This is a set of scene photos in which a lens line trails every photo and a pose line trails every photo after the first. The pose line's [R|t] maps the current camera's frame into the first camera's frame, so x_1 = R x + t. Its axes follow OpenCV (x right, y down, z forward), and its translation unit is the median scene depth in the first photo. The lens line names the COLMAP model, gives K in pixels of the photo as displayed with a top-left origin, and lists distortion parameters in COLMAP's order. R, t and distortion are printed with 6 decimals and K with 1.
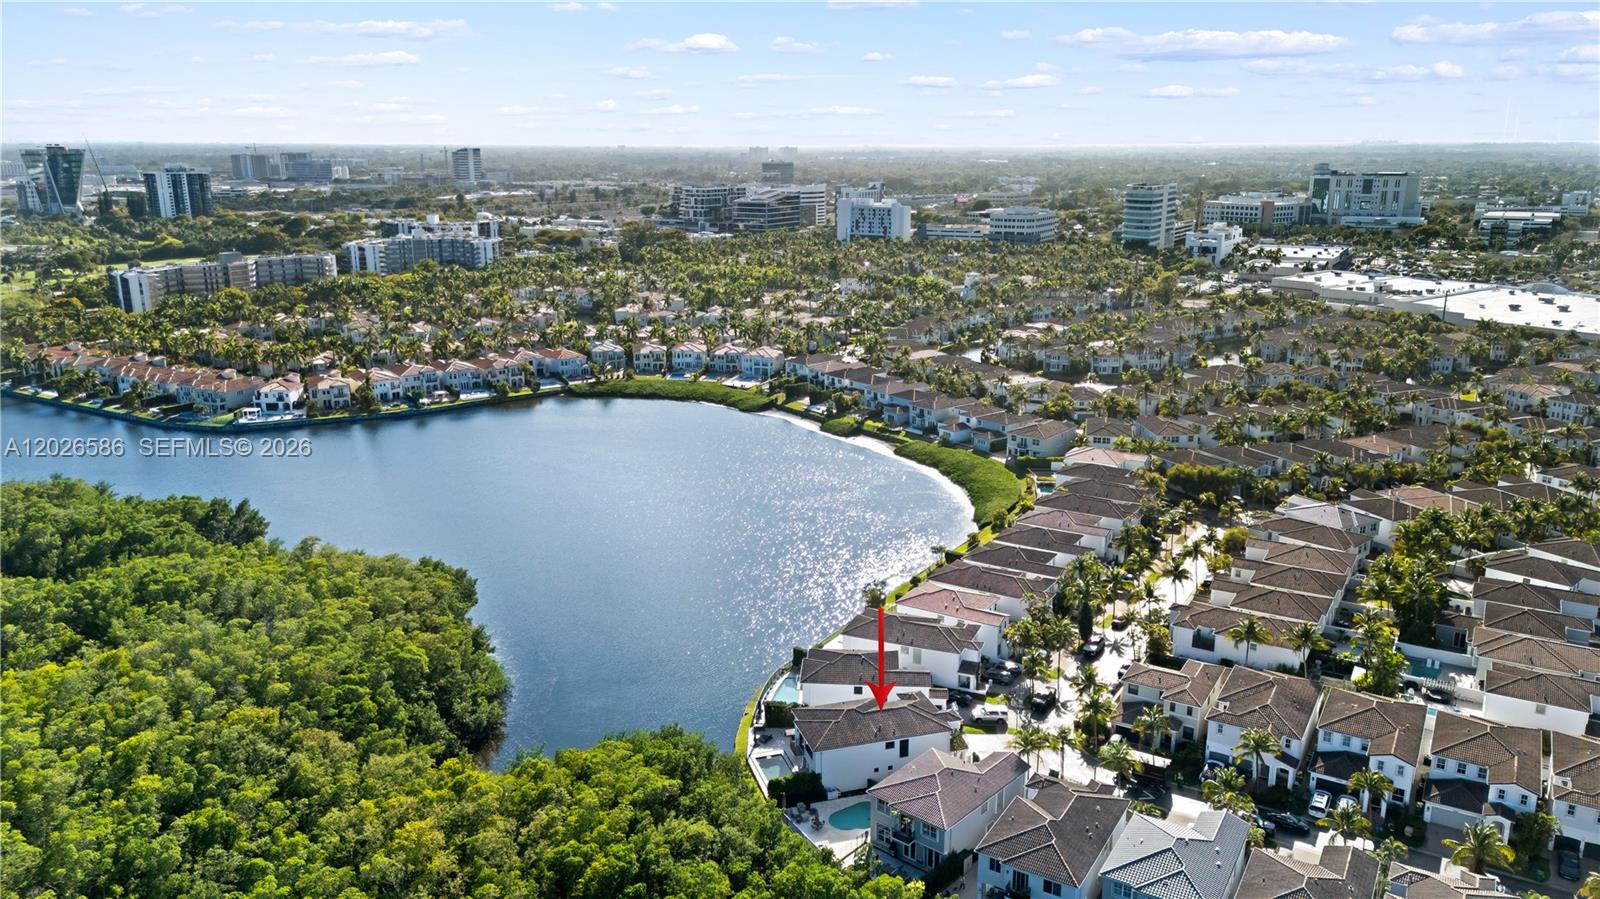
lens RADIAL K [[1156.4, 0, 796.5], [0, 1156.4, 456.9], [0, 0, 1]] dist [0.049899, -0.034104]
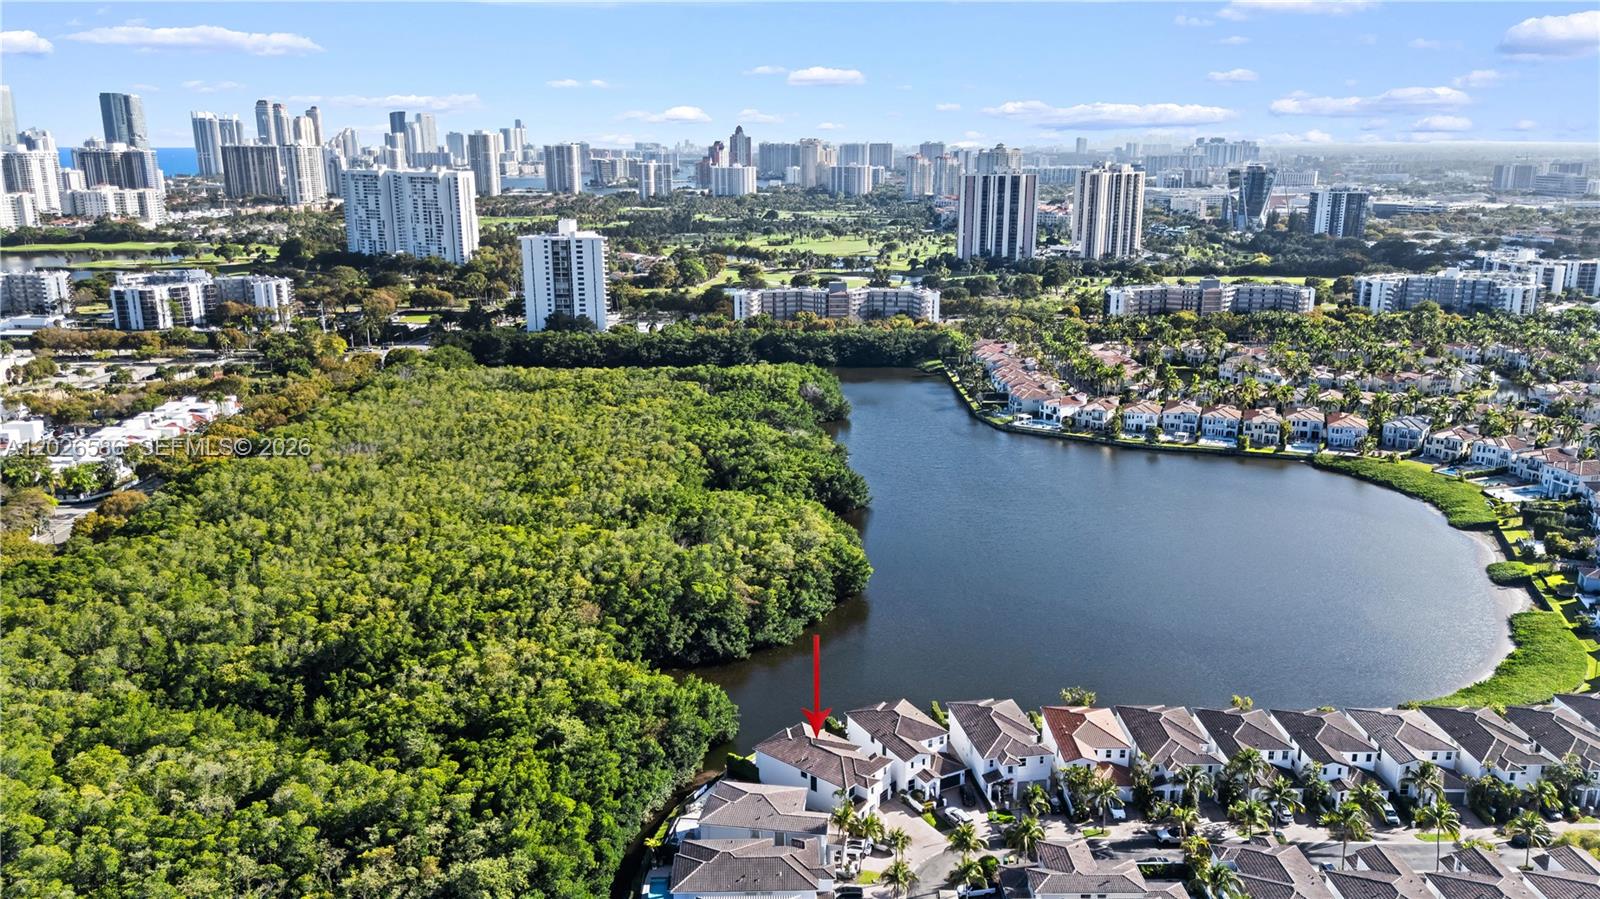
lens RADIAL K [[1156.4, 0, 788.0], [0, 1156.4, 448.1], [0, 0, 1]] dist [0.049899, -0.034104]
pose [[0.532858, 0.208517, -0.820111, 0.383687], [-0.218035, 0.970273, 0.105031, -0.077220], [0.817632, 0.122846, 0.562482, 0.112602]]
